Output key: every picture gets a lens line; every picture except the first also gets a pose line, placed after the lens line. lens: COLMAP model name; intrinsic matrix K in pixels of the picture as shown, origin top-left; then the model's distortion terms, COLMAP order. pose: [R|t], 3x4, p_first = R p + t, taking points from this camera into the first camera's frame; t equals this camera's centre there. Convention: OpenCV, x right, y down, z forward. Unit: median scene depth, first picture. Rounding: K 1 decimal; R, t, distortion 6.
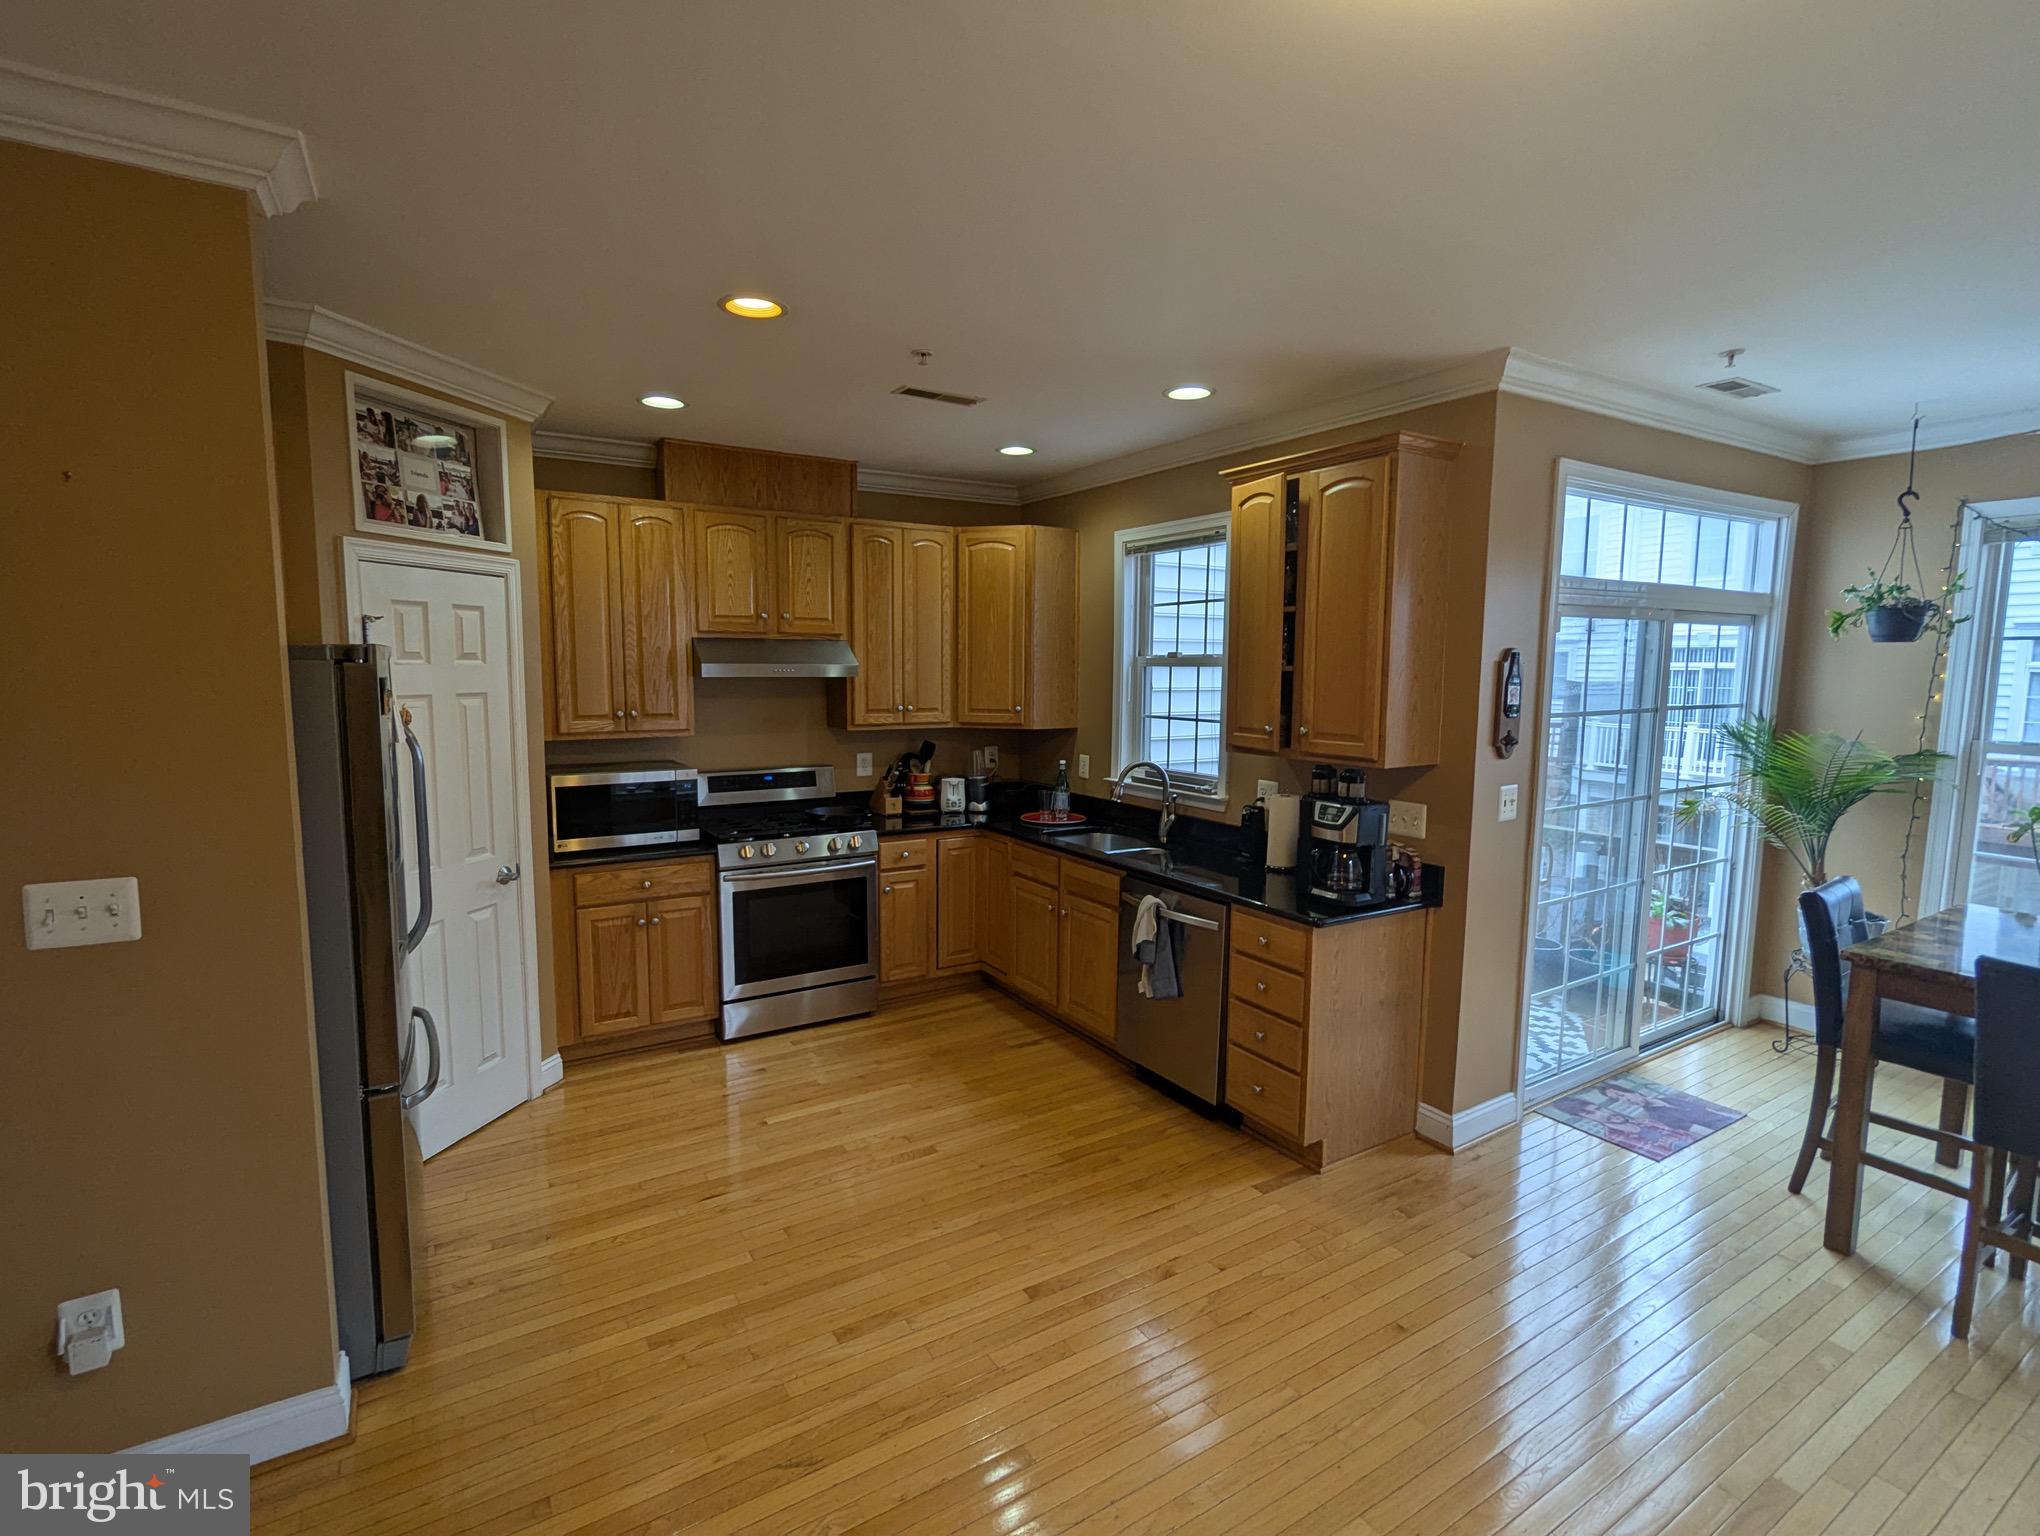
lens RADIAL K [[968.9, 0, 1021.1], [0, 968.9, 764.4], [0, 0, 1]] dist [-0.005331, 0.002540]
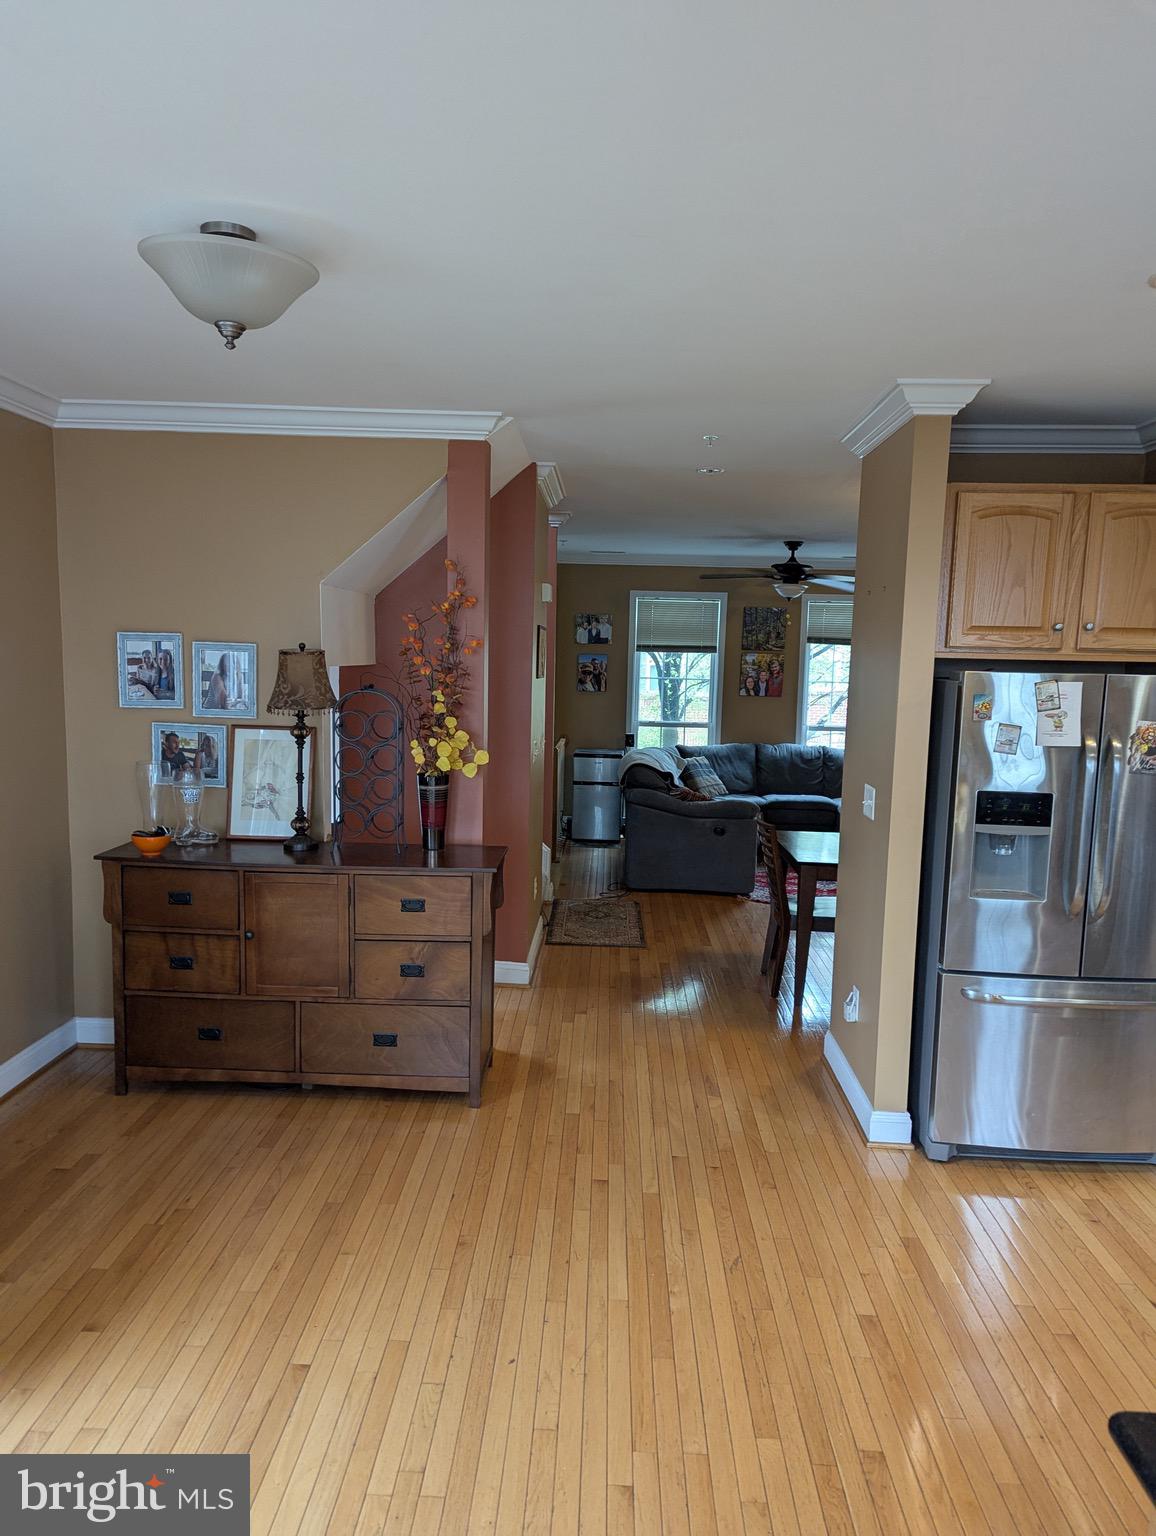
lens RADIAL K [[1076.7, 0, 581.5], [0, 1076.7, 775.0], [0, 0, 1]] dist [0.053325, -0.013924]
pose [[-0.561160, 0.075956, -0.824215, 0.572337], [-0.115488, 0.978855, 0.168836, -0.097814], [0.819611, 0.189931, -0.540522, 0.782319]]
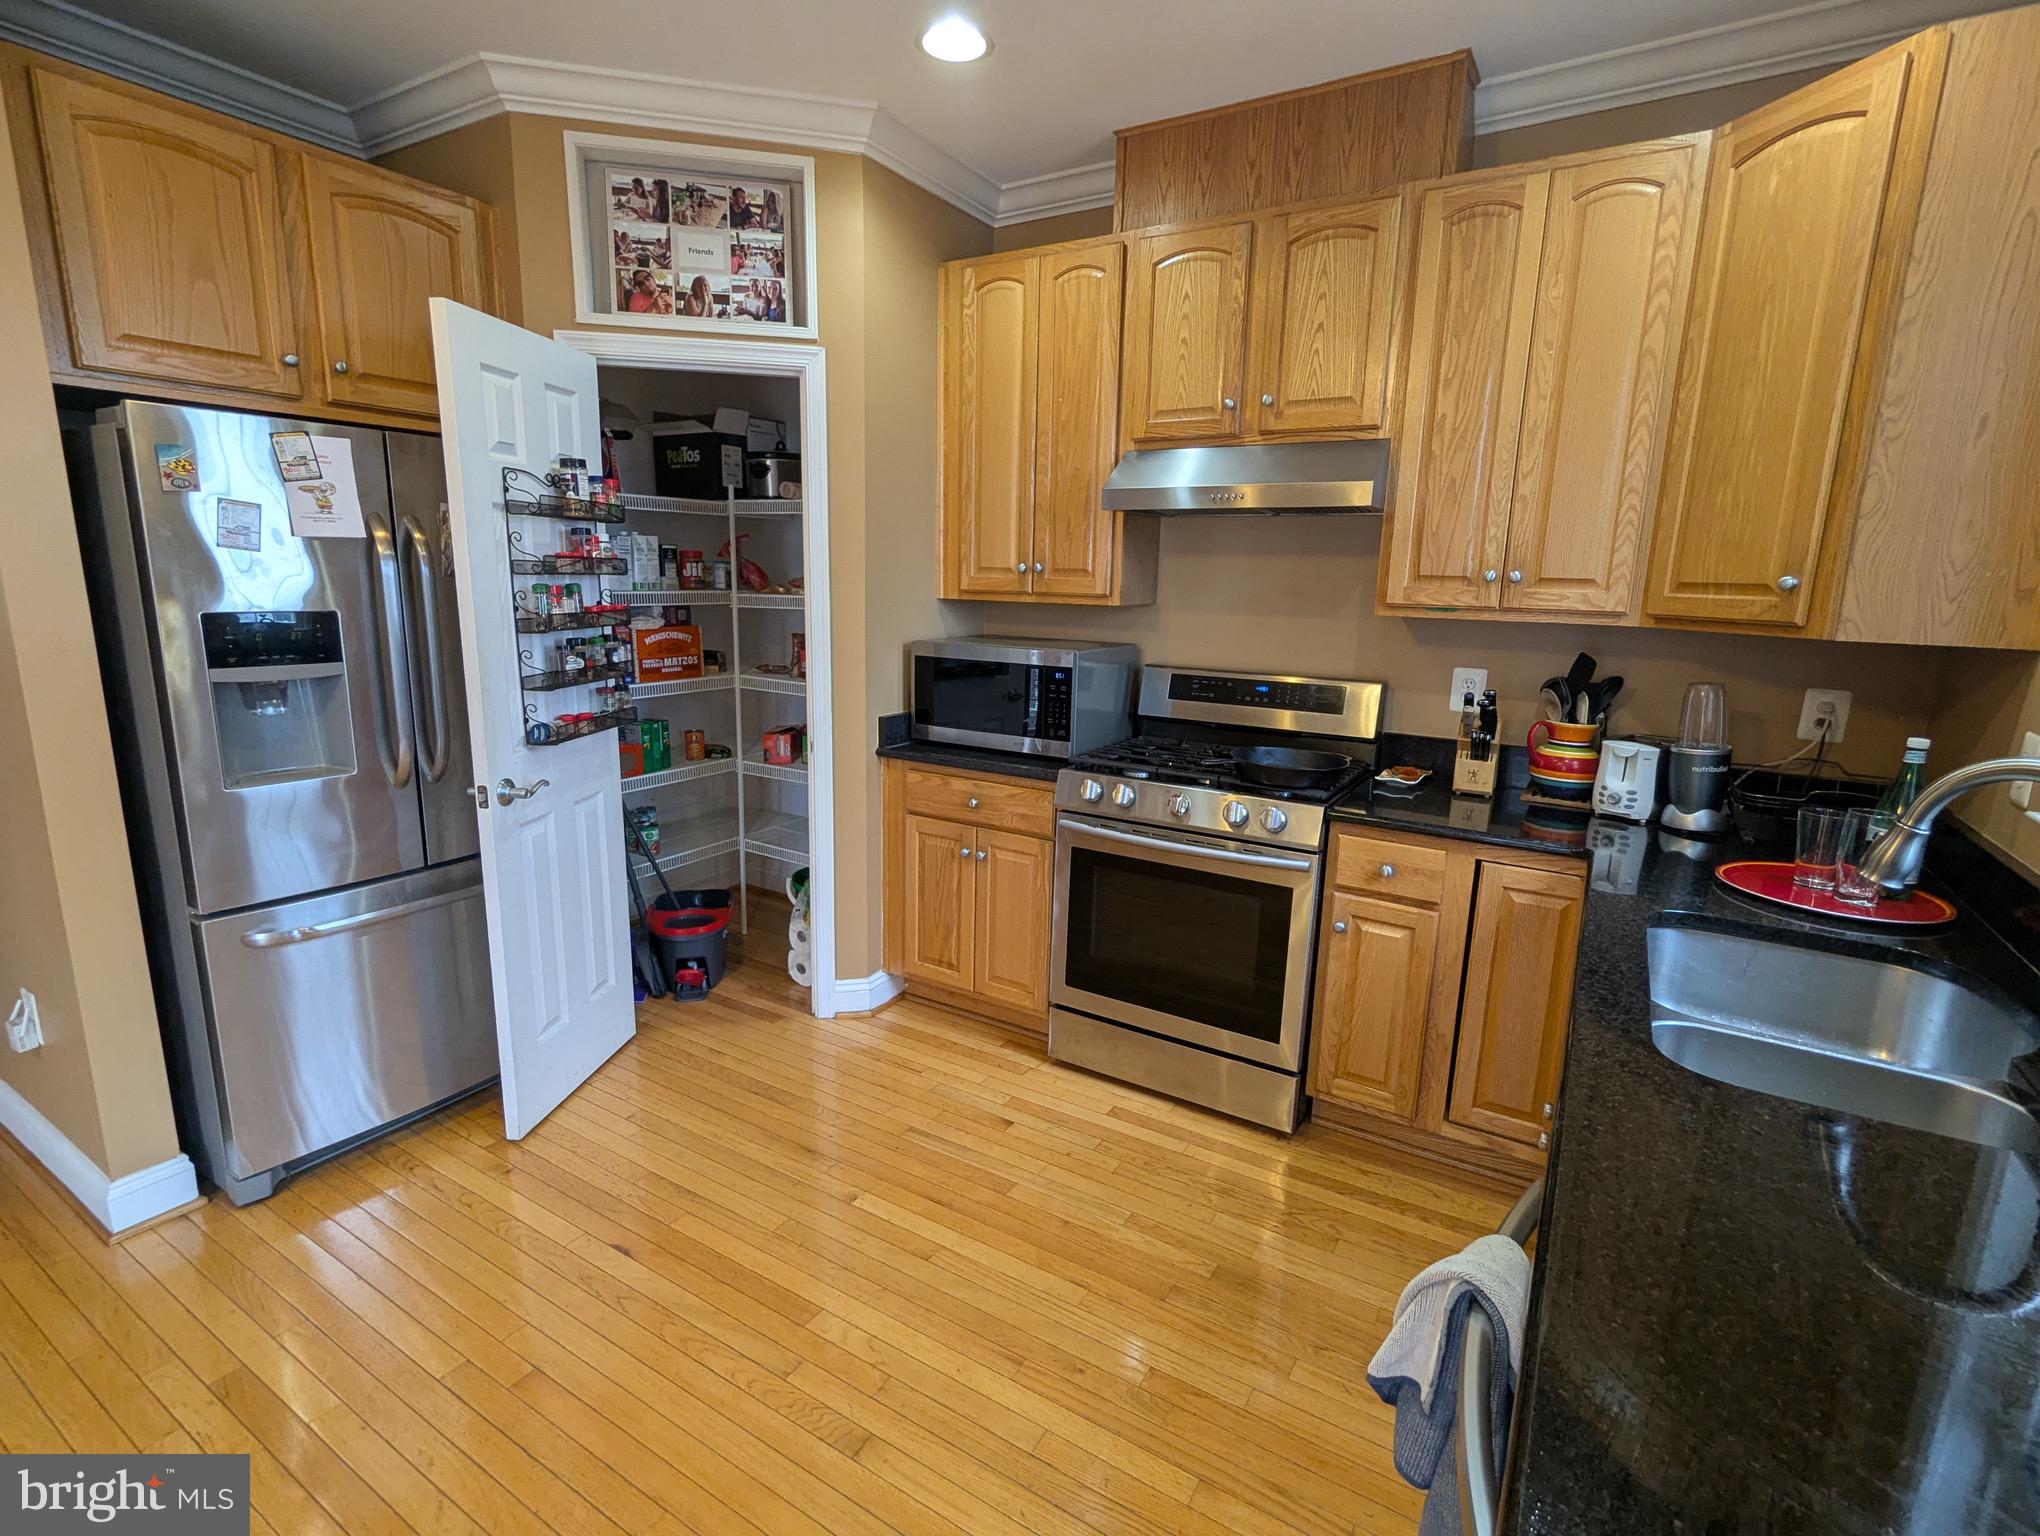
lens RADIAL K [[968.9, 0, 1015.6], [0, 968.9, 769.6], [0, 0, 1]] dist [-0.005331, 0.002540]
pose [[0.442738, 0.180807, -0.878232, 0.257772], [-0.112683, 0.982913, 0.145552, -0.008619], [0.889542, 0.034520, 0.455547, 0.711045]]
